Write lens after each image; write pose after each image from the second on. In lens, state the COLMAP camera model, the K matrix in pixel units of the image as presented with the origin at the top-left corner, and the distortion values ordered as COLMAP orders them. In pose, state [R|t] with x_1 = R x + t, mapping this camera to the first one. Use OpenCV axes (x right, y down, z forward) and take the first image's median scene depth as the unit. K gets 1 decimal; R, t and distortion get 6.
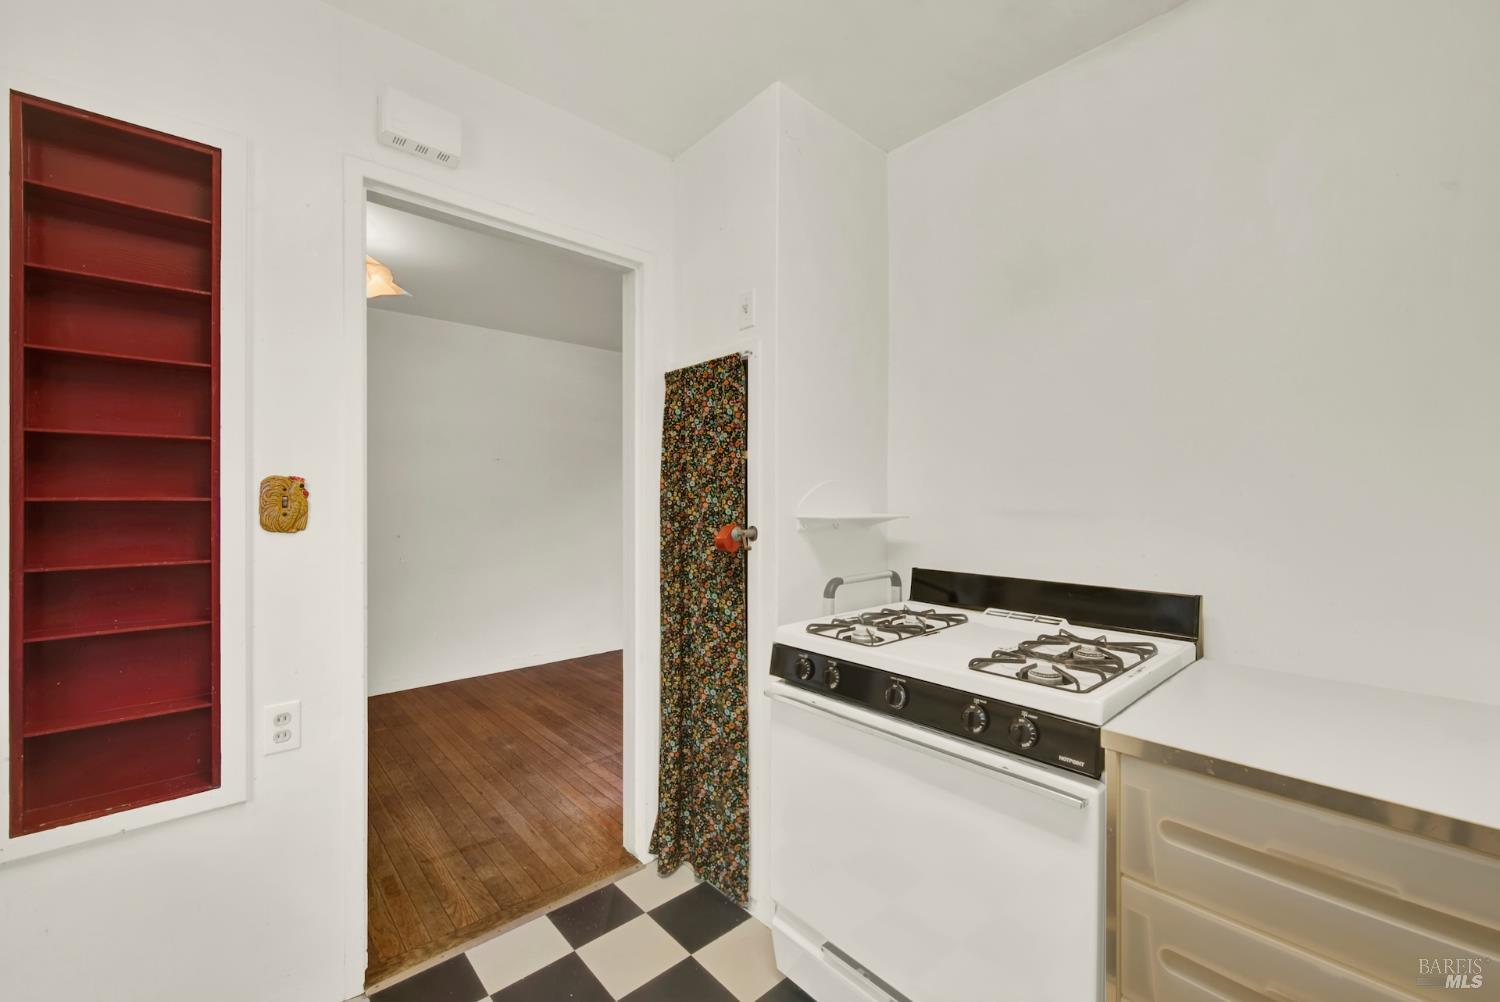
lens RADIAL K [[599.1, 0, 747.2], [0, 599.1, 498.1], [0, 0, 1]] dist [0.000391, -0.004370]
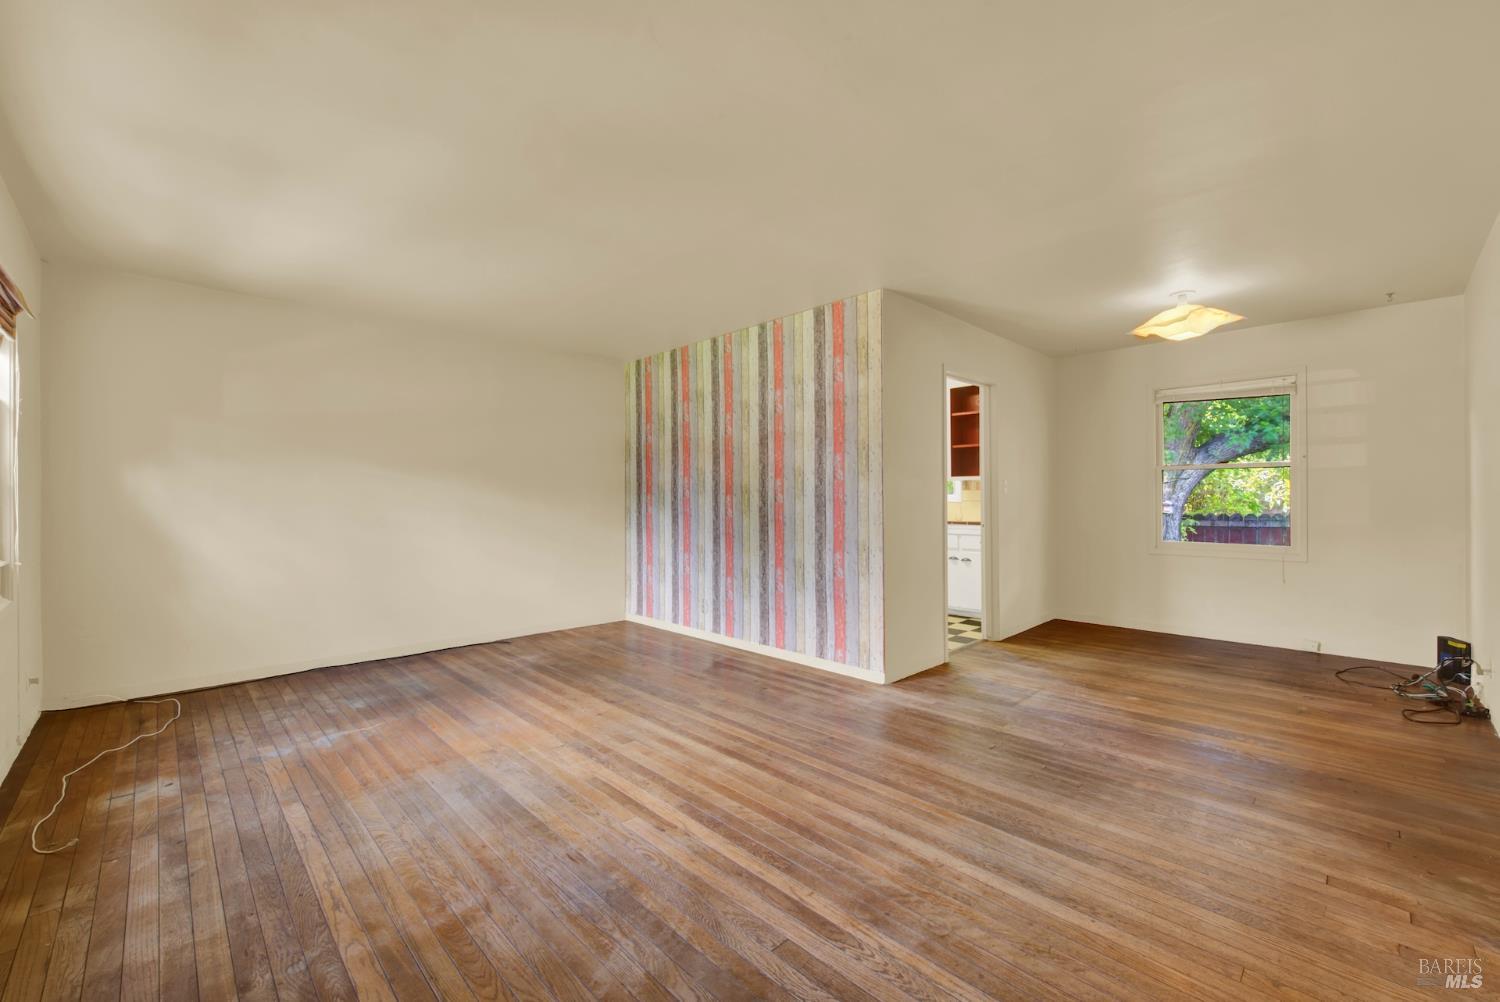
lens RADIAL K [[607.9, 0, 745.8], [0, 607.9, 500.4], [0, 0, 1]] dist [-0.000413, -0.001622]
pose [[-0.999309, 0.006222, -0.036631, 0.579052], [0.006273, 0.999980, -0.001276, 0.058451], [0.036623, -0.001505, -0.999328, 3.284224]]
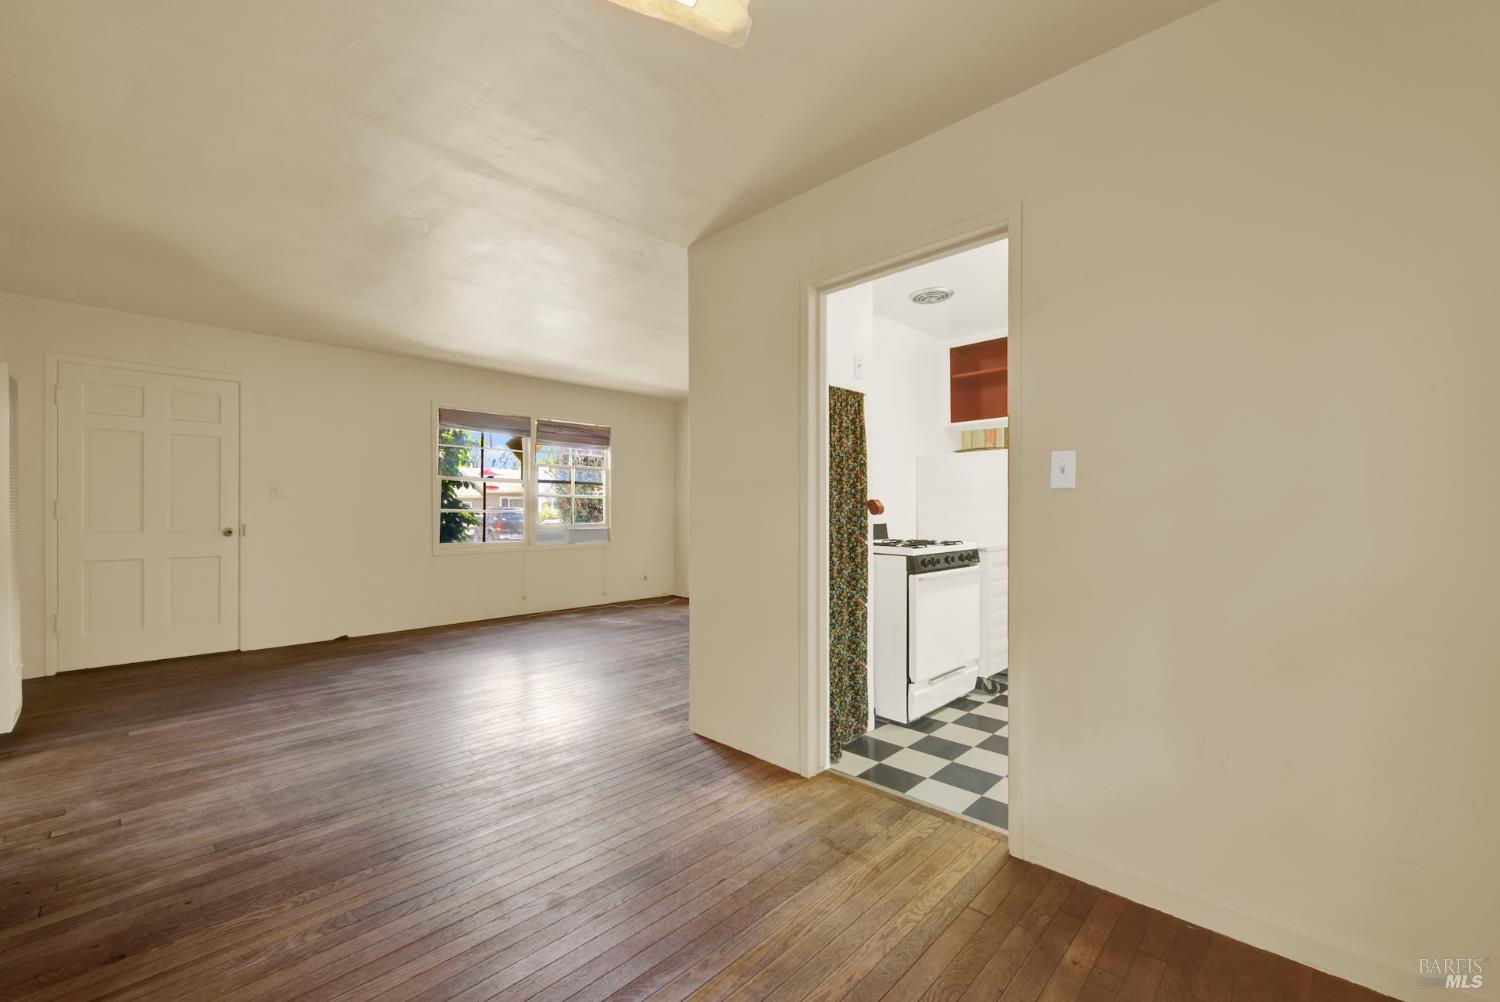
lens RADIAL K [[610.0, 0, 752.0], [0, 610.0, 508.9], [0, 0, 1]] dist [-0.000428, -0.001851]
pose [[-0.076140, -0.000262, 0.997097, -1.527643], [-0.002009, 0.999998, 0.000109, 0.065603], [-0.997095, -0.001995, -0.076141, 1.331592]]
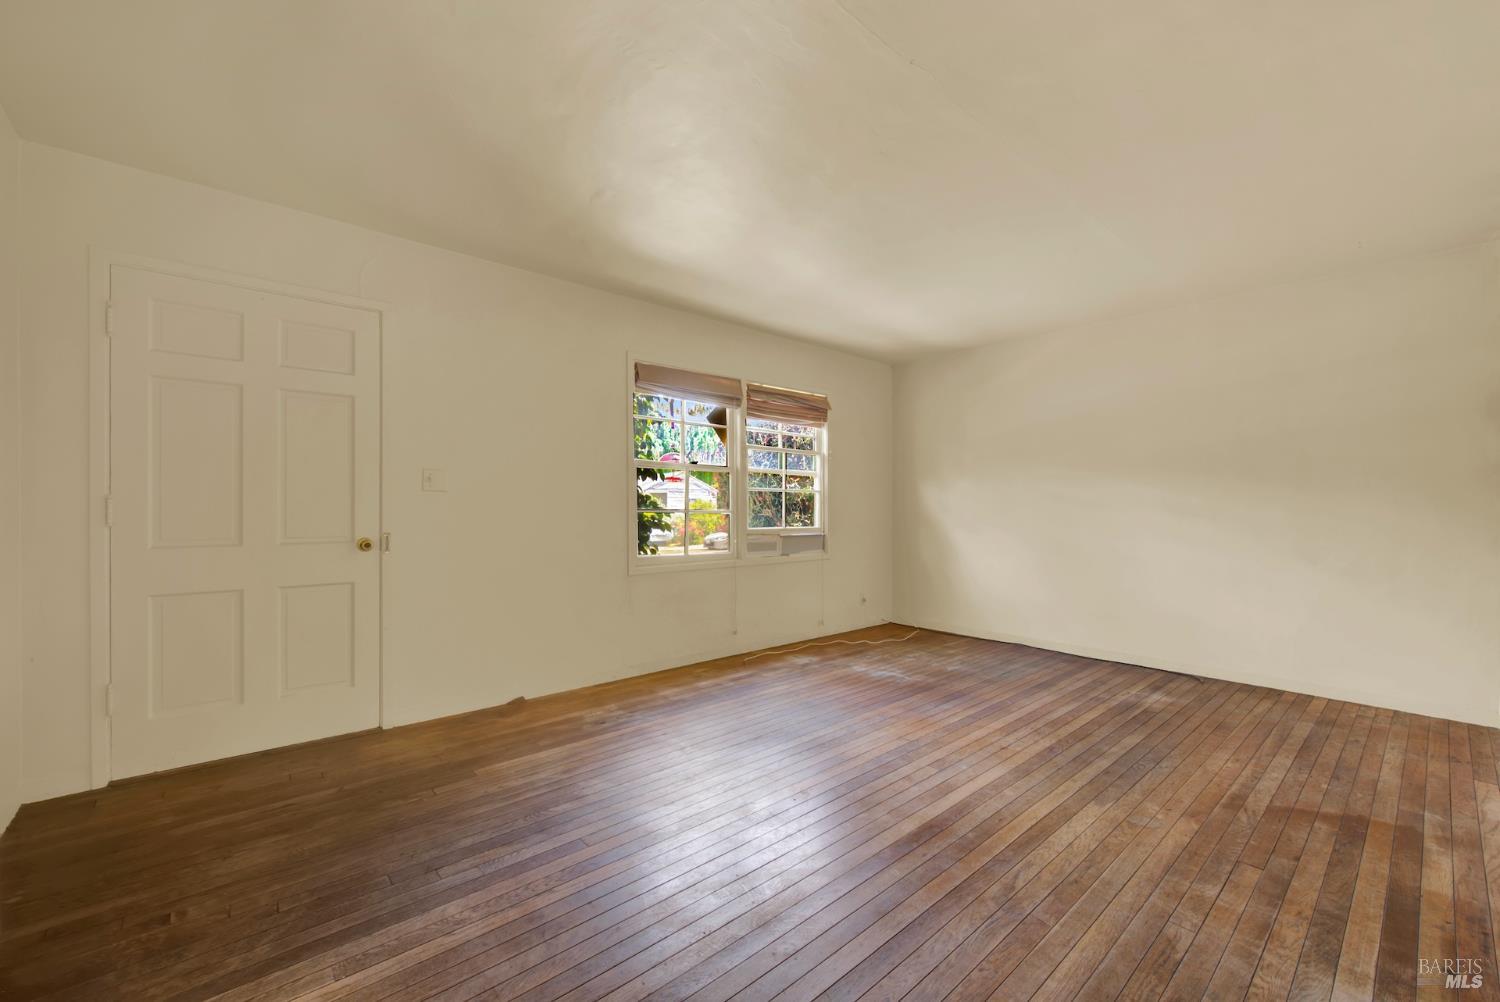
lens RADIAL K [[604.3, 0, 747.8], [0, 604.3, 507.8], [0, 0, 1]] dist [0.001863, -0.002435]
pose [[0.011165, -0.001324, 0.999937, -0.512708], [0.000097, 0.999999, 0.001323, 0.065785], [-0.999938, 0.000082, 0.011165, 2.206049]]
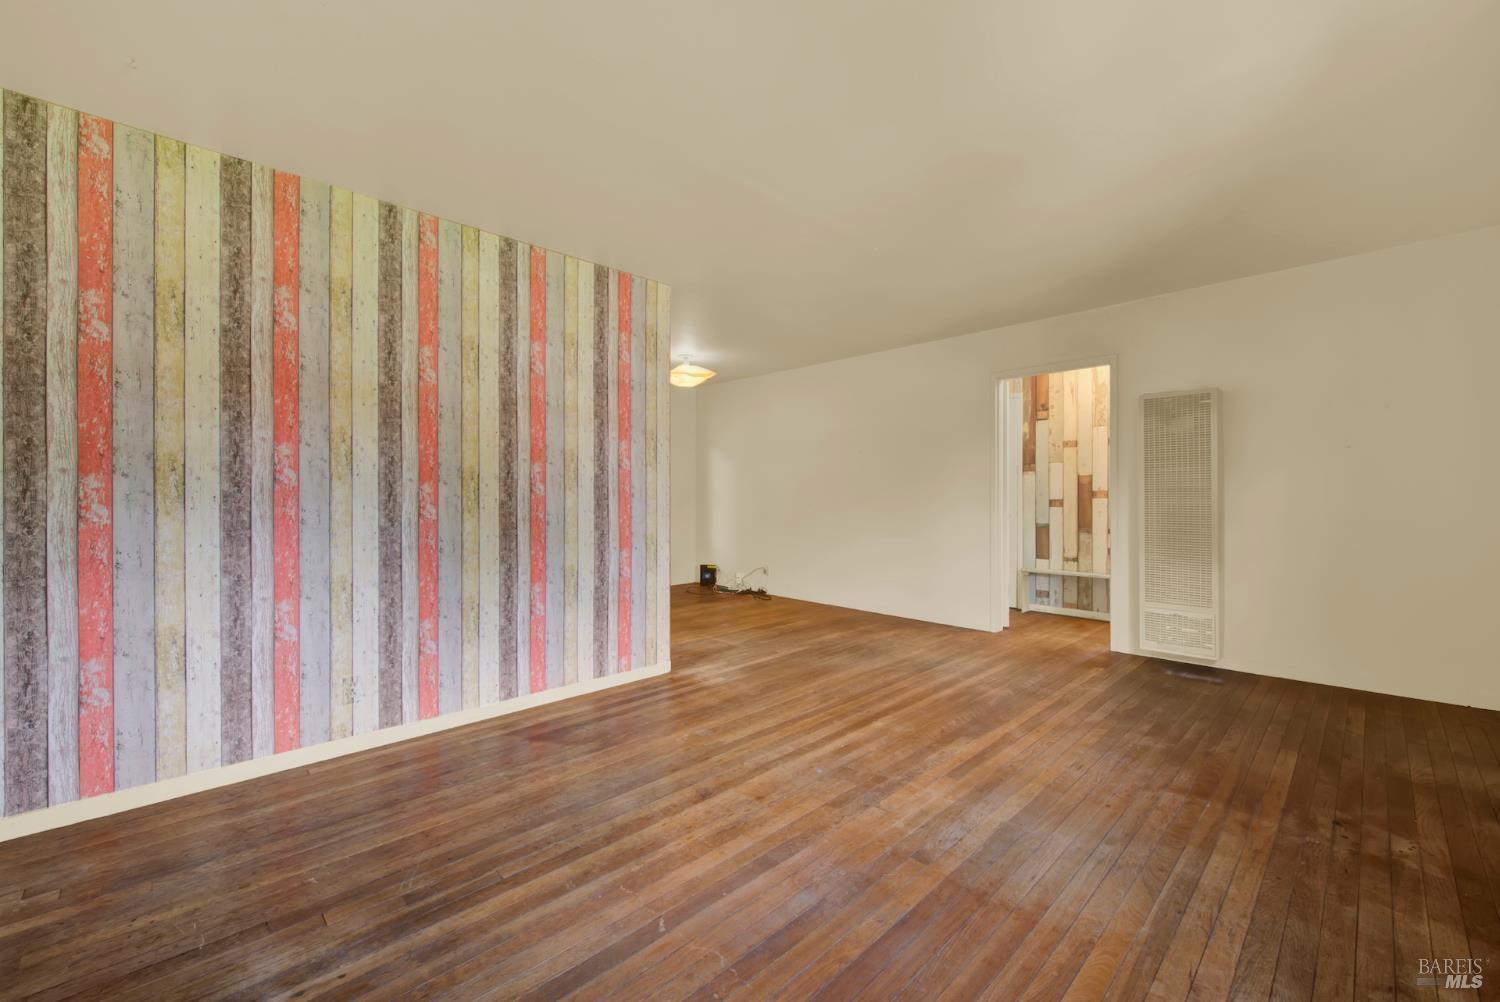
lens RADIAL K [[607.4, 0, 752.3], [0, 607.4, 494.0], [0, 0, 1]] dist [-0.003070, -0.000813]
pose [[0.043794, 0.002899, -0.999036, 2.061702], [0.001970, 0.999994, 0.002988, 0.058268], [0.999039, -0.002099, 0.043788, 1.554079]]
